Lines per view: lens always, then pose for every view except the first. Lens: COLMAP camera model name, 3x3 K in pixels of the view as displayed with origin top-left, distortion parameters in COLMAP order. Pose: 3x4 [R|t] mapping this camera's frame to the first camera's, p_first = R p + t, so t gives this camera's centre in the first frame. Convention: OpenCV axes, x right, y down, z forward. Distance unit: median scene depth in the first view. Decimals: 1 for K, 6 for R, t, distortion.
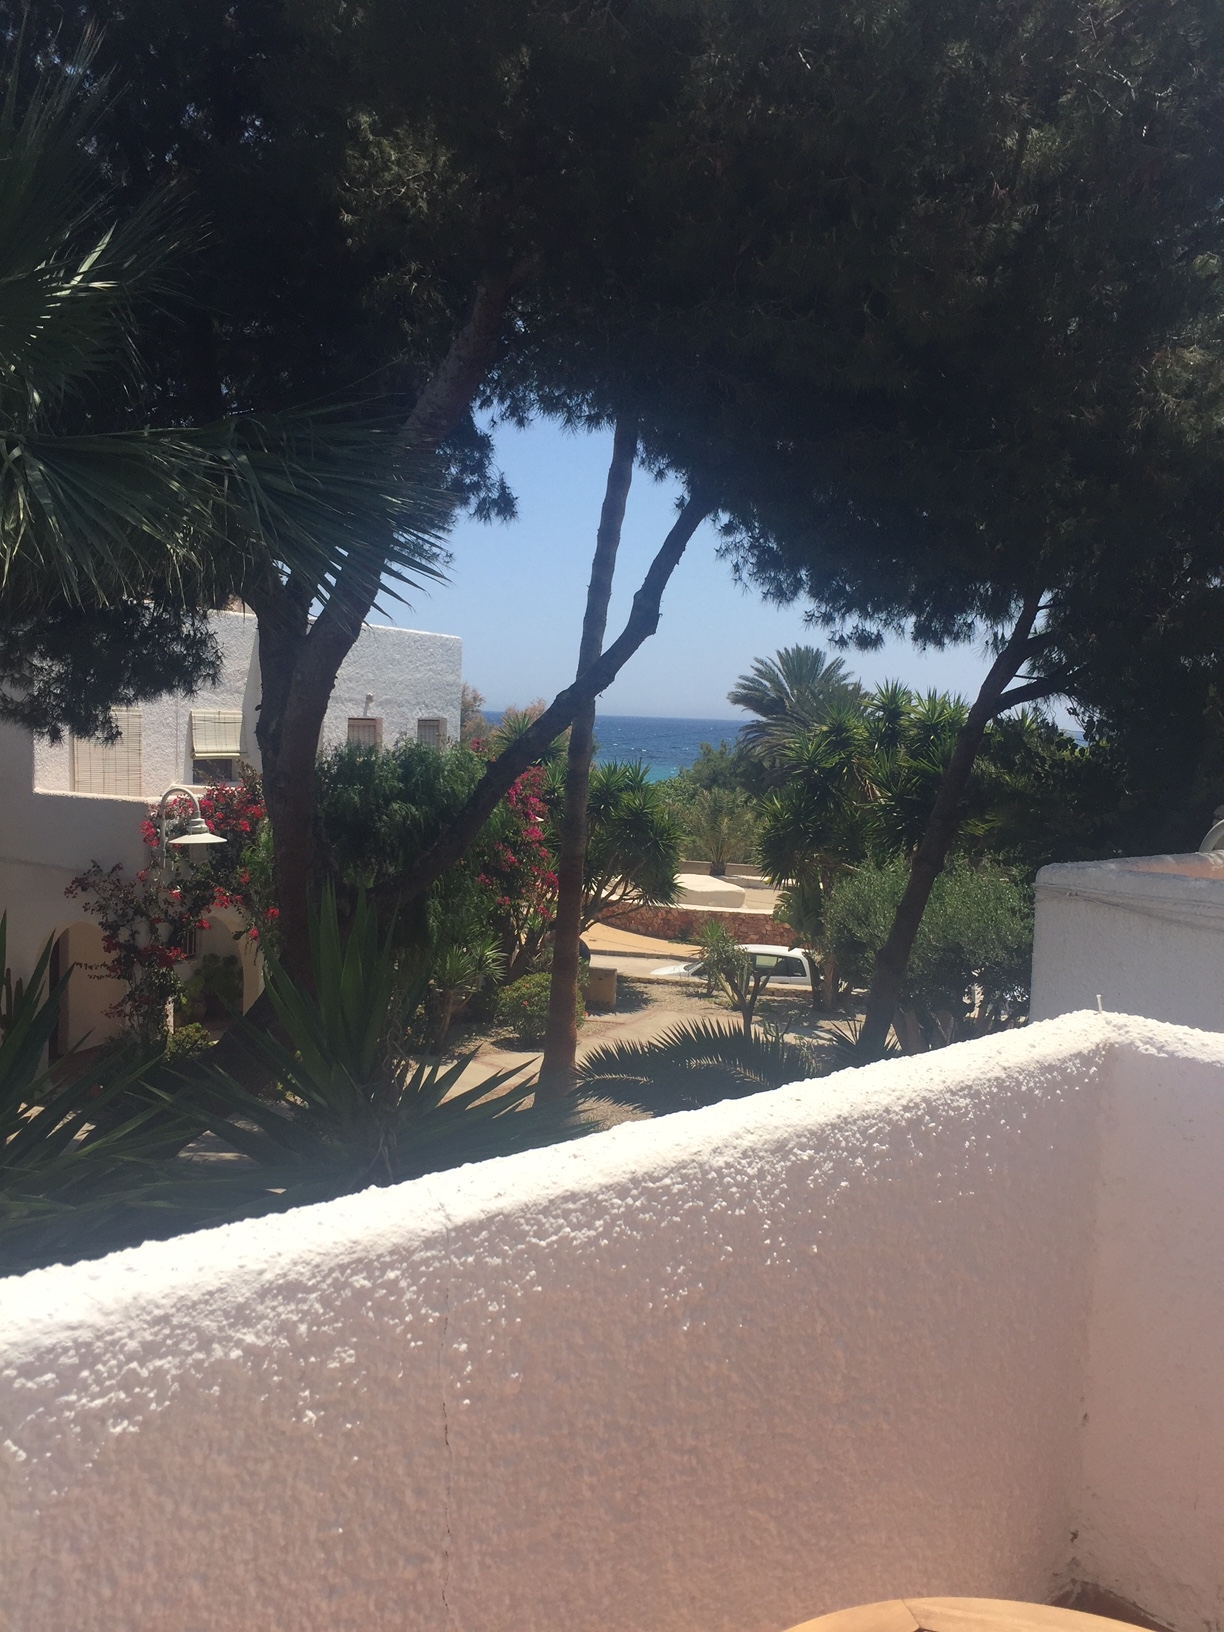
lens RADIAL K [[1383.8, 0, 612.0], [0, 1383.8, 816.0], [0, 0, 1]] dist [0.072675, -0.120869]
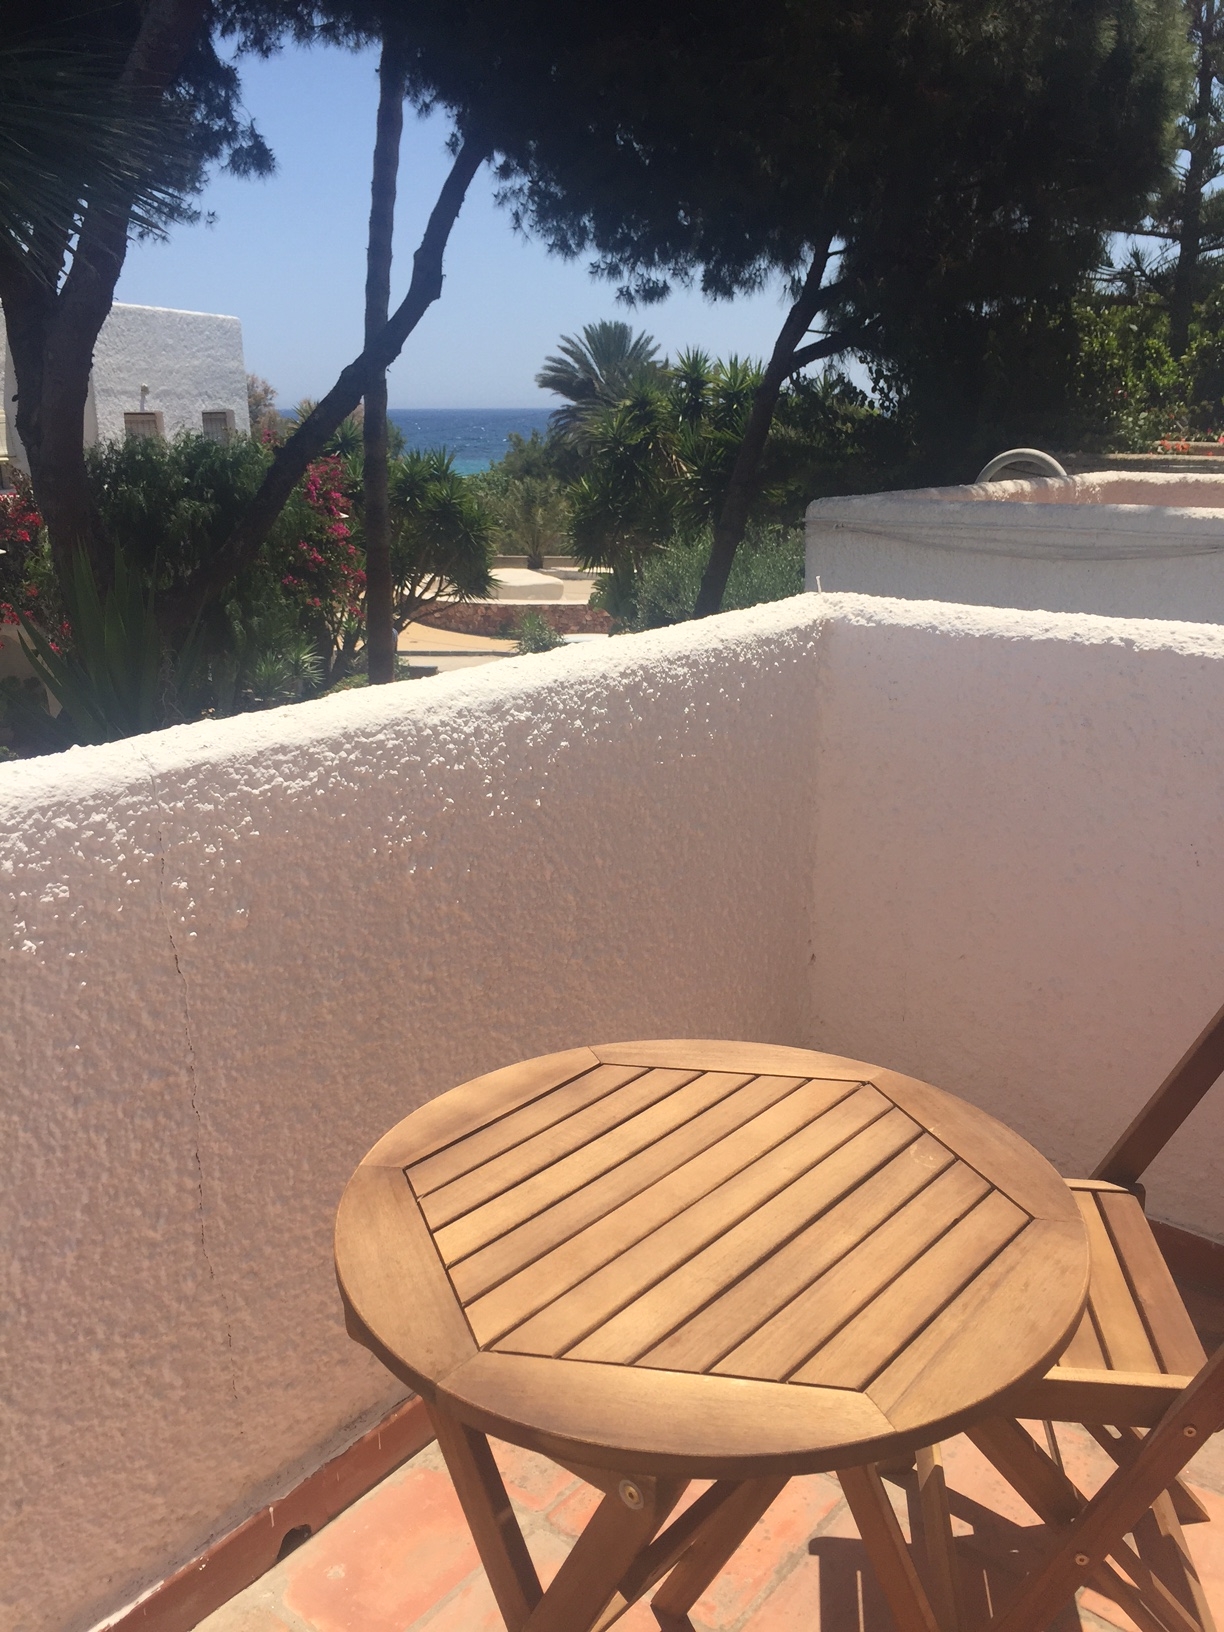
lens RADIAL K [[1374.7, 0, 612.0], [0, 1374.7, 816.0], [0, 0, 1]] dist [0.055056, -0.090137]
pose [[0.989802, -0.077907, 0.119259, 0.073831], [0.049877, 0.973737, 0.222147, 0.086603], [-0.133433, -0.213934, 0.967692, -0.038976]]
